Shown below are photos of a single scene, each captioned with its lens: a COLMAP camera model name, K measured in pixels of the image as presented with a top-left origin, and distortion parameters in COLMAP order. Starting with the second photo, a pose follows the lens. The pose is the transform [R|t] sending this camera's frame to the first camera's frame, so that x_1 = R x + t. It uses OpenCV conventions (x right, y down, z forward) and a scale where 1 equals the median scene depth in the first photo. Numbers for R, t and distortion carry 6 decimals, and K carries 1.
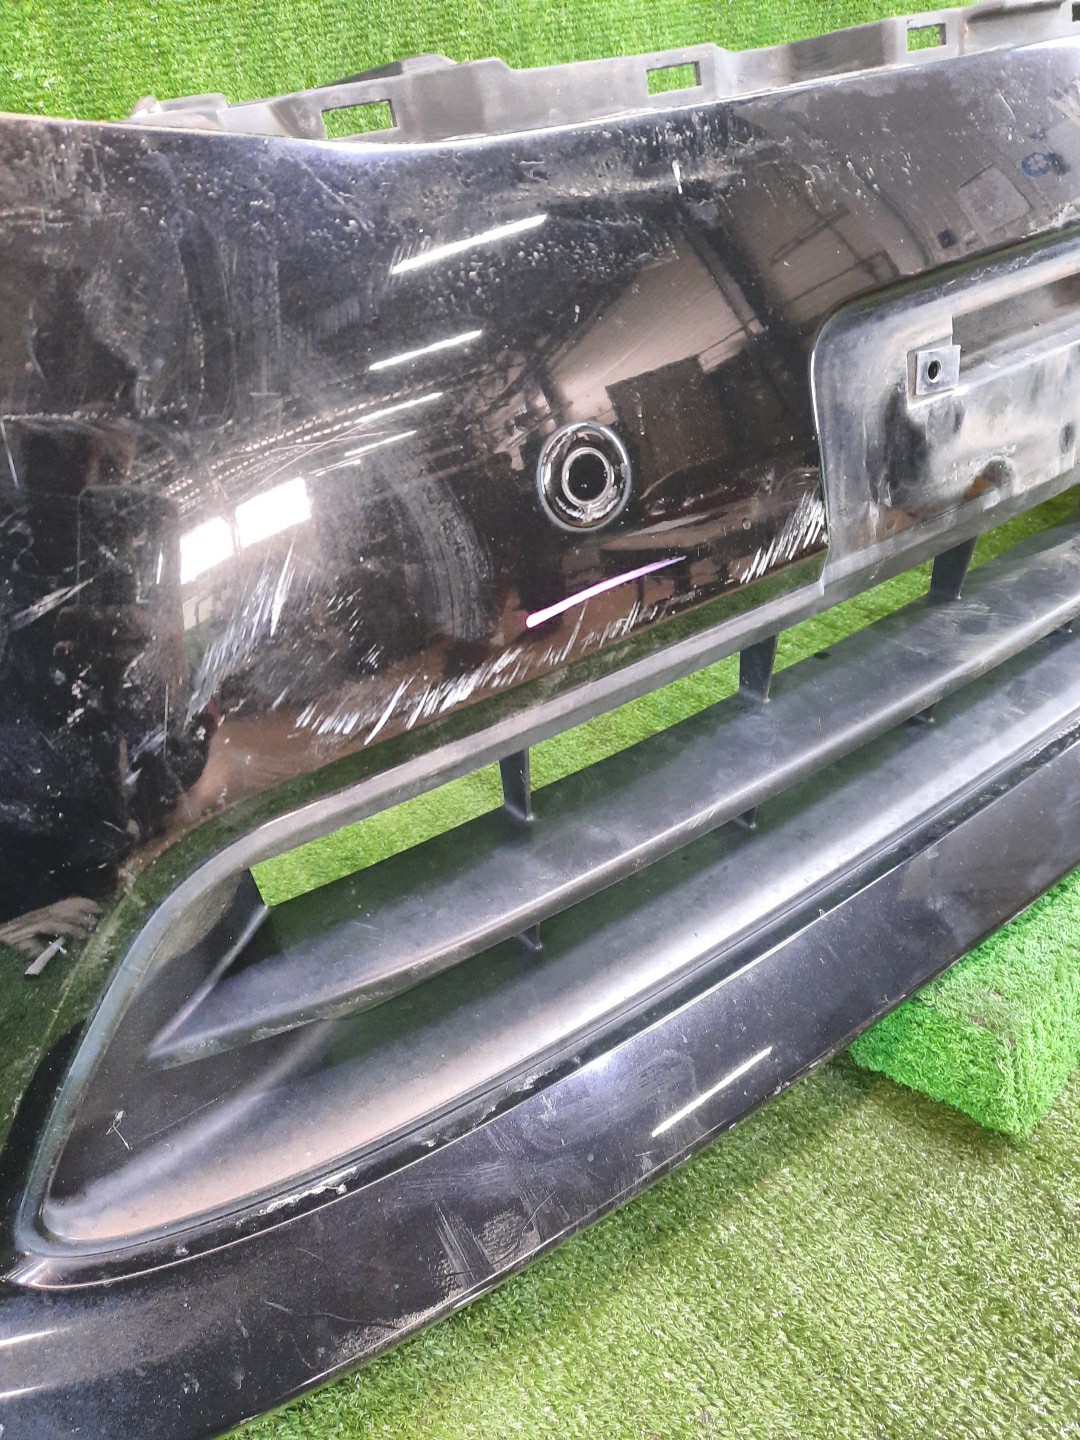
lens RADIAL K [[1087.8, 0, 538.6], [0, 1087.8, 717.6], [0, 0, 1]] dist [0.010272, 0.012058]
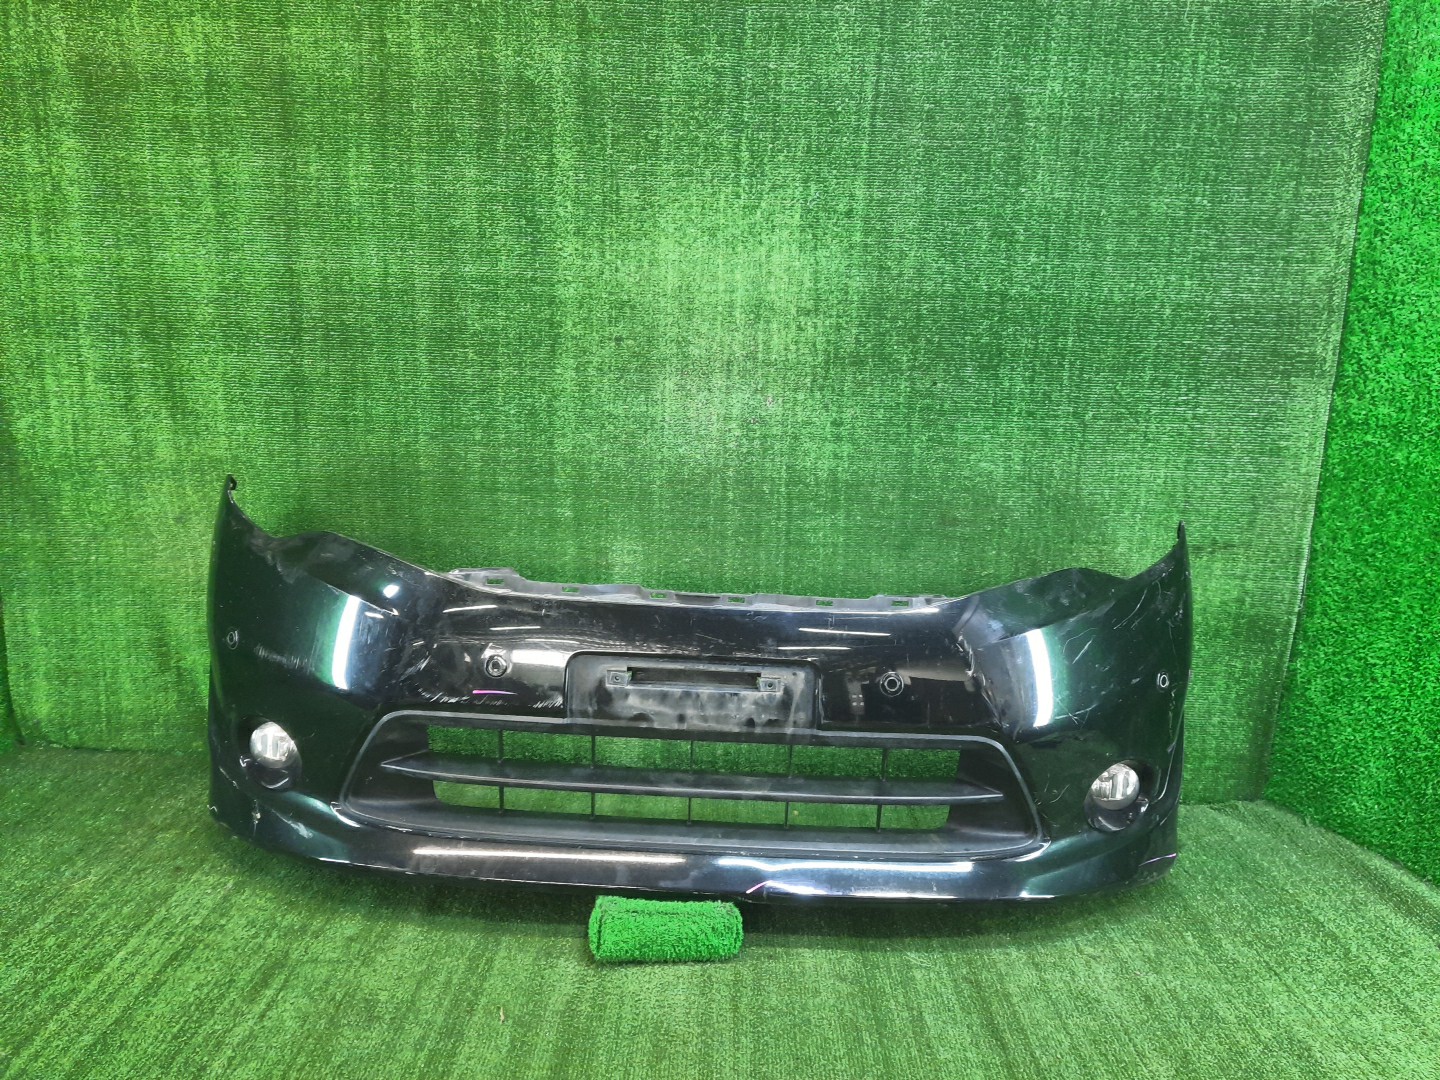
lens RADIAL K [[1087.8, 0, 719.1], [0, 1087.8, 541.4], [0, 0, 1]] dist [0.010272, 0.012058]
pose [[0.778927, 0.249783, -0.575223, 2.638858], [-0.439222, 0.871998, -0.216111, -0.086716], [0.447612, 0.420985, 0.788933, -1.912498]]
